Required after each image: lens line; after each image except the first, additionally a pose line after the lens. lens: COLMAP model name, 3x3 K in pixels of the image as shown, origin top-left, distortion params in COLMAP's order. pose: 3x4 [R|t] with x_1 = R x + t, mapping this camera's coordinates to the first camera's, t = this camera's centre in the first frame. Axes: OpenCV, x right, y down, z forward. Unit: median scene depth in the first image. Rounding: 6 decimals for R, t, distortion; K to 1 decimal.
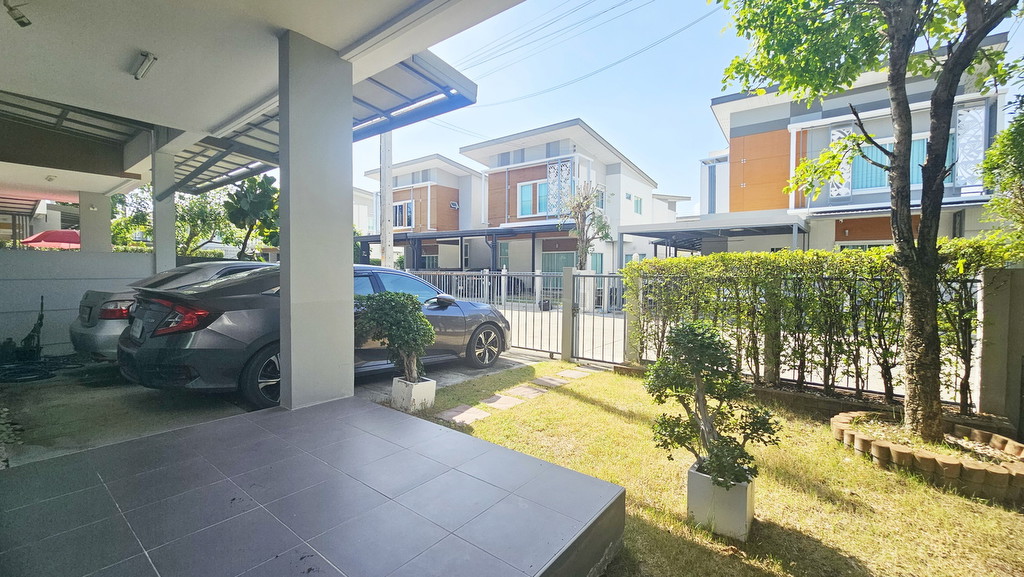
lens RADIAL K [[417.3, 0, 513.7], [0, 417.3, 283.0], [0, 0, 1]] dist [0.003095, 0.000439]
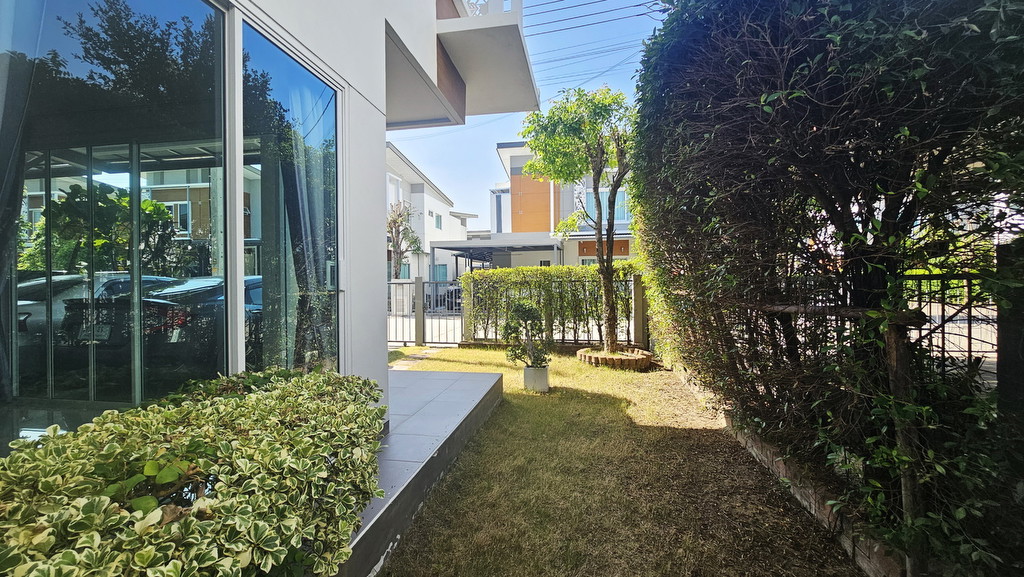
lens RADIAL K [[386.5, 0, 512.3], [0, 386.5, 285.2], [0, 0, 1]] dist [-0.000405, -0.000001]
pose [[0.885682, -0.022295, 0.463756, -0.268862], [0.028854, 0.999559, -0.007050, 0.011516], [-0.463394, 0.019625, 0.885935, -0.370160]]
